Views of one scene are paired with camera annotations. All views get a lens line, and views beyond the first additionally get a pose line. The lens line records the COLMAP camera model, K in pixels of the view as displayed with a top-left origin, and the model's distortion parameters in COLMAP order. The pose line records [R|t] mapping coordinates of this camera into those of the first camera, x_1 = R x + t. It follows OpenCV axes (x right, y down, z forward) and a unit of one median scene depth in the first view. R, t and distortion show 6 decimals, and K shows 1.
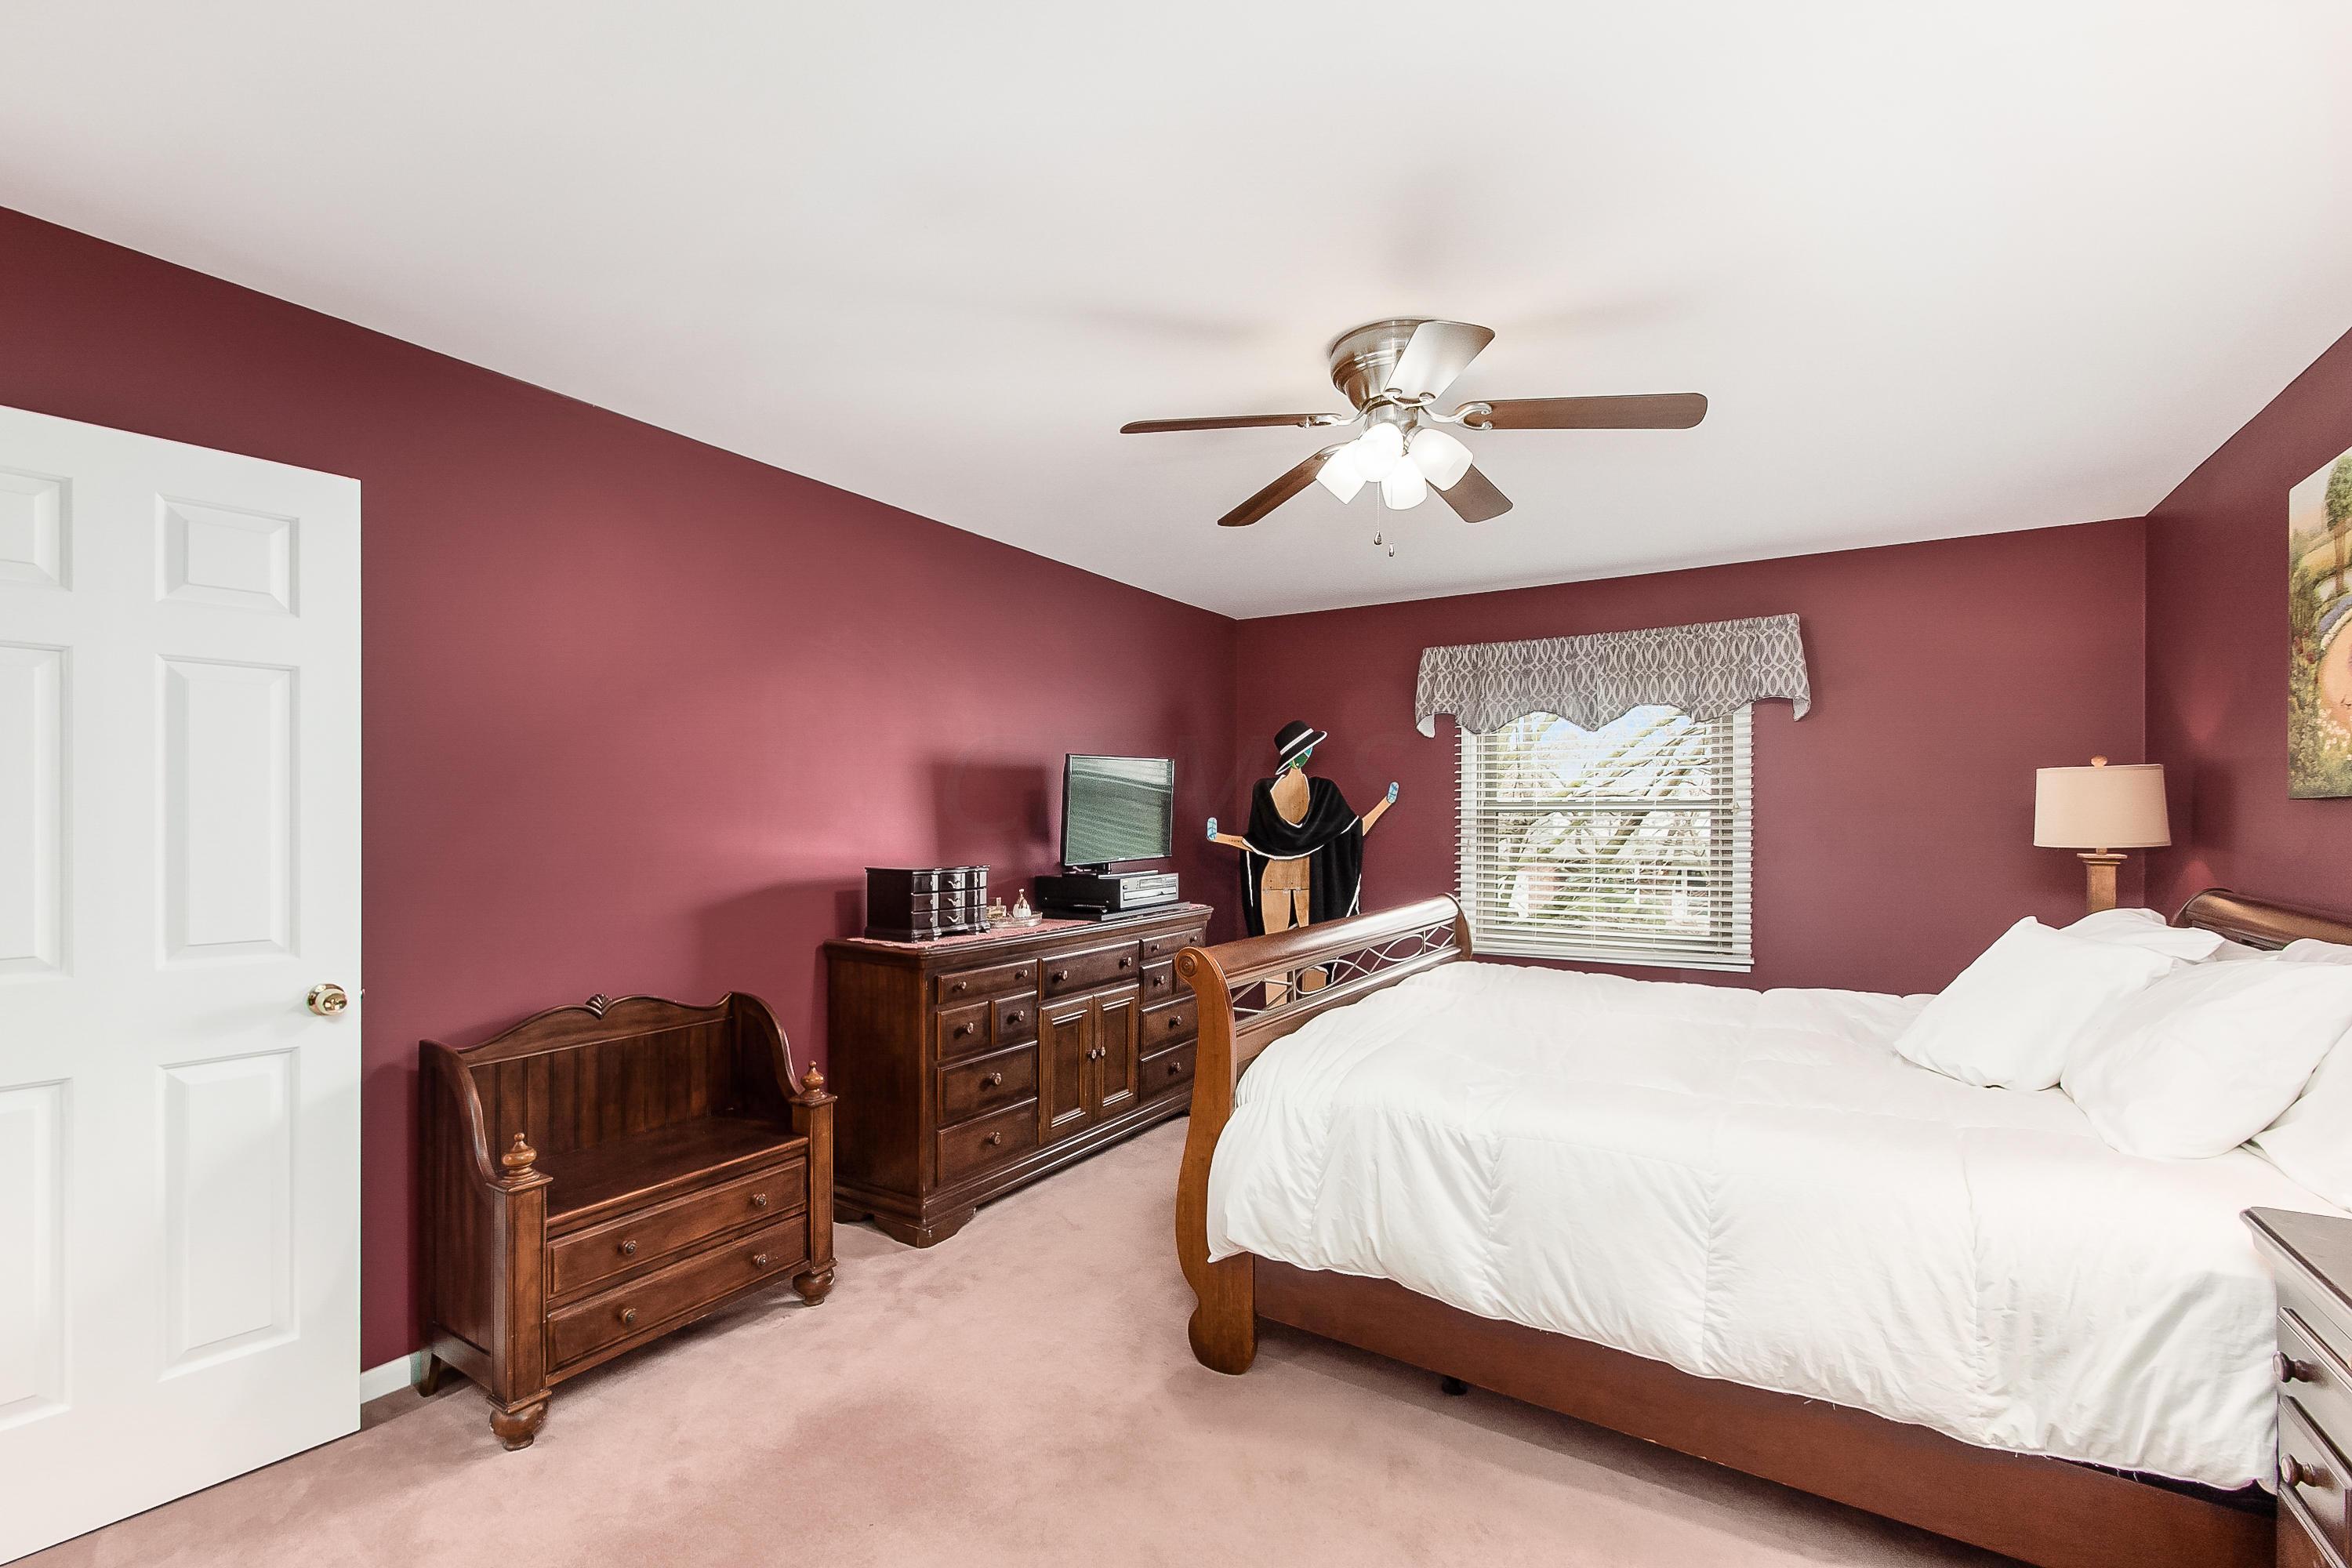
lens RADIAL K [[1046.2, 0, 1139.7], [0, 1046.2, 829.5], [0, 0, 1]] dist [0.000709, 0.000137]
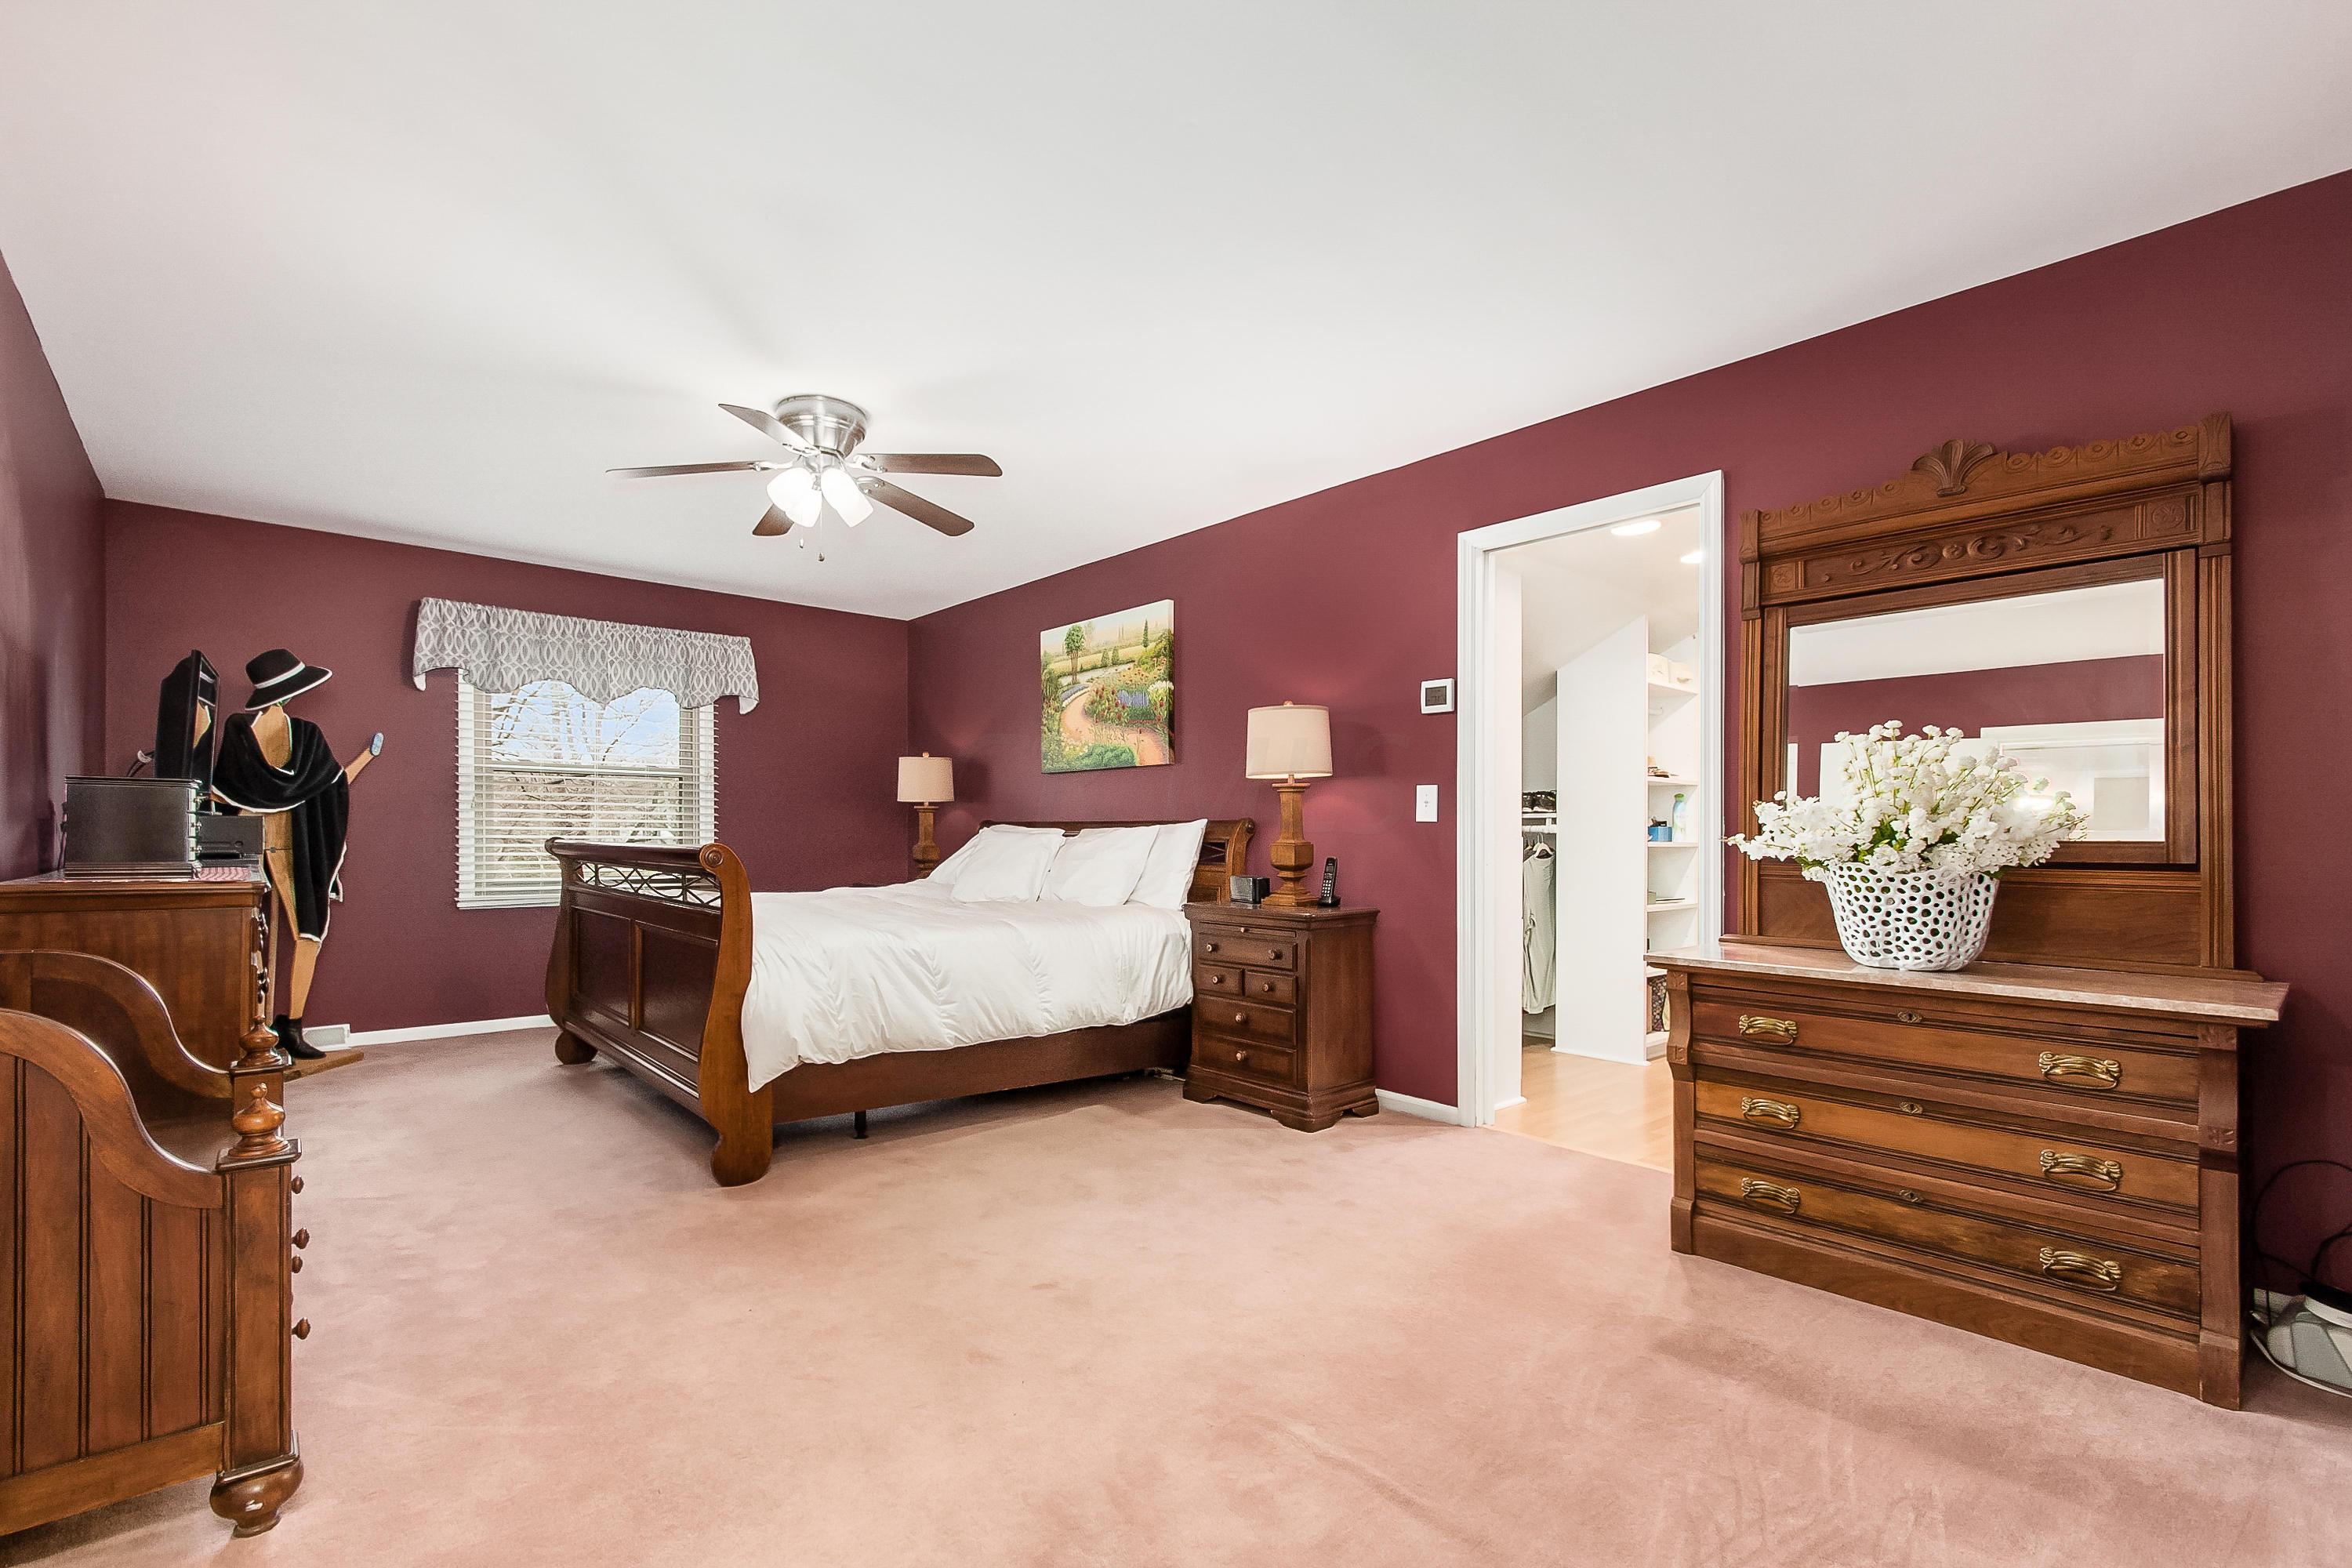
lens RADIAL K [[1034.2, 0, 1138.5], [0, 1034.2, 831.7], [0, 0, 1]] dist [0.001381, 0.000319]
pose [[0.290057, 0.001410, 0.957008, -0.529993], [0.005180, 0.999982, -0.003043, 0.058656], [-0.956995, 0.005840, 0.290044, 0.106480]]
